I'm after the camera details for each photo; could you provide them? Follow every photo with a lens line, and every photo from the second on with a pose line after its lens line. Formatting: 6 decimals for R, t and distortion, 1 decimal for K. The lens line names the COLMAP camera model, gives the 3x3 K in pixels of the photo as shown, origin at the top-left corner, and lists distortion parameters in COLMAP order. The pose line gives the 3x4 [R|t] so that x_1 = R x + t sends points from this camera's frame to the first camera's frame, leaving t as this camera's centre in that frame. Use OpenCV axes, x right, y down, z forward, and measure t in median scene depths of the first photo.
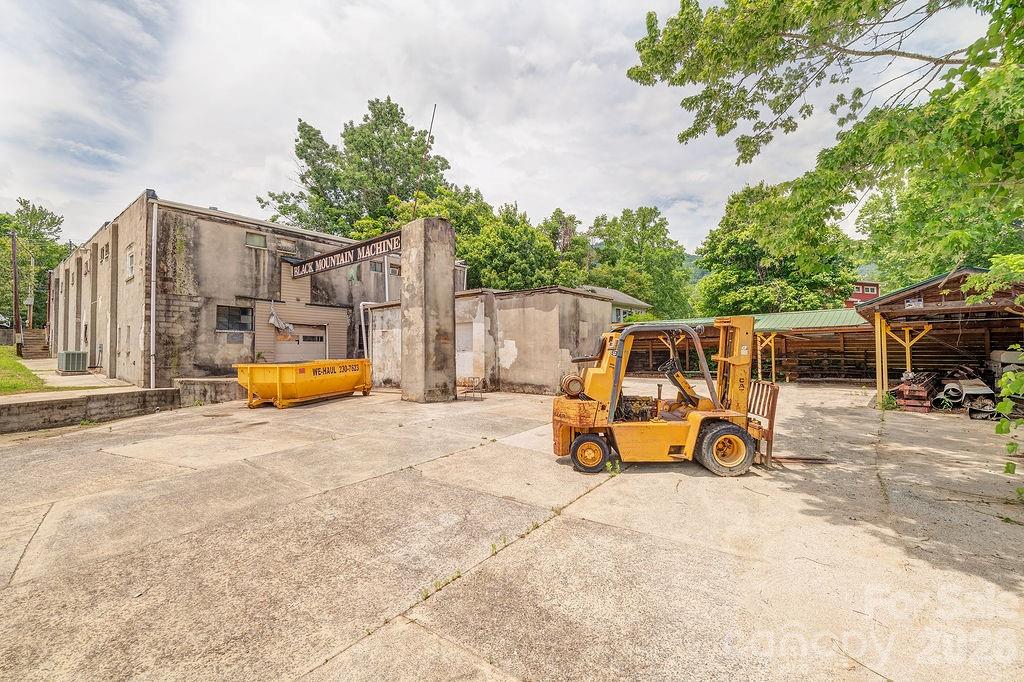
lens RADIAL K [[477.0, 0, 507.4], [0, 477.0, 335.1], [0, 0, 1]] dist [0.027276, -0.001542]
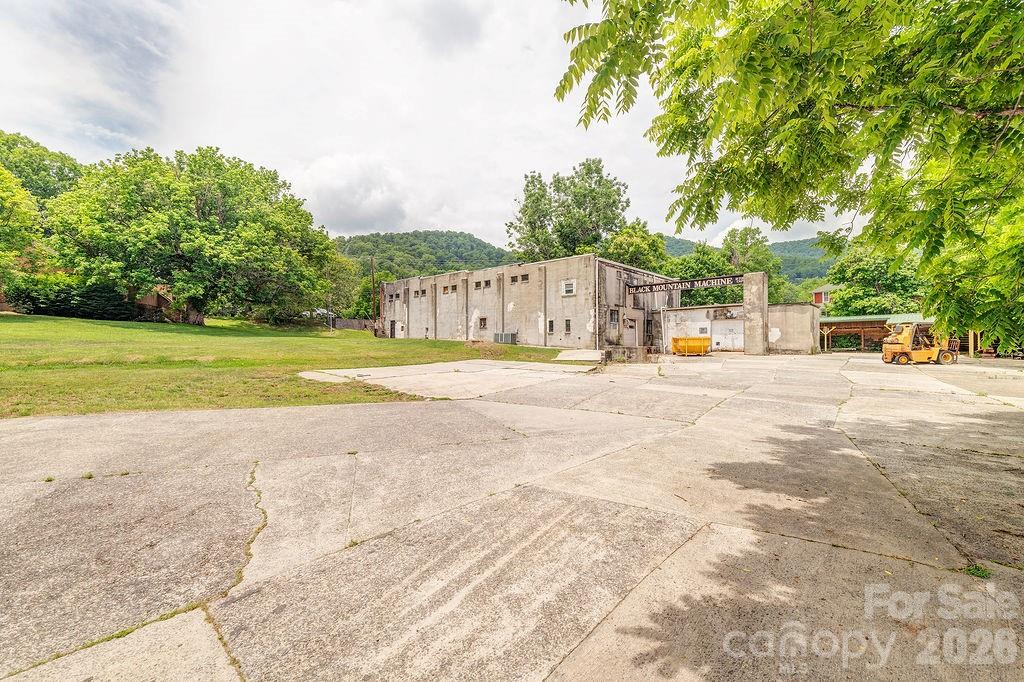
lens RADIAL K [[477.0, 0, 515.7], [0, 477.0, 348.4], [0, 0, 1]] dist [0.027276, -0.001542]
pose [[0.999846, 0.009880, -0.014474, -0.878250], [-0.009206, 0.998903, 0.045915, 0.010086], [0.014912, -0.045775, 0.998840, -0.867195]]
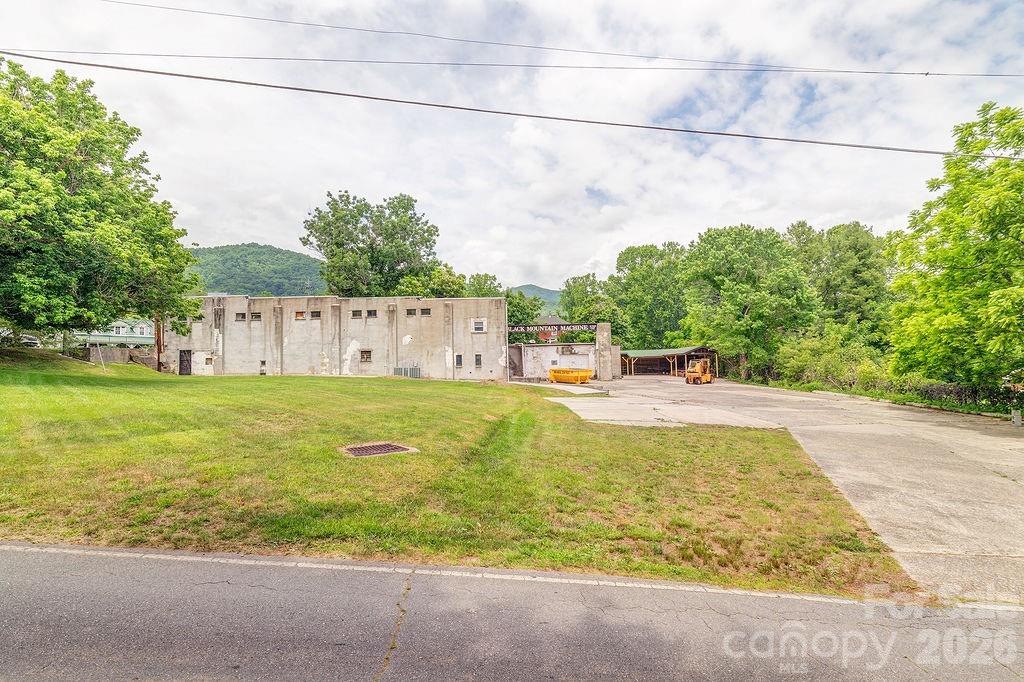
lens RADIAL K [[477.0, 0, 511.7], [0, 477.0, 339.4], [0, 0, 1]] dist [0.027276, -0.001542]
pose [[0.696112, 0.029307, 0.717334, -2.016003], [-0.018101, 0.999565, -0.023272, -0.035810], [-0.717705, 0.003215, 0.696340, -0.531504]]
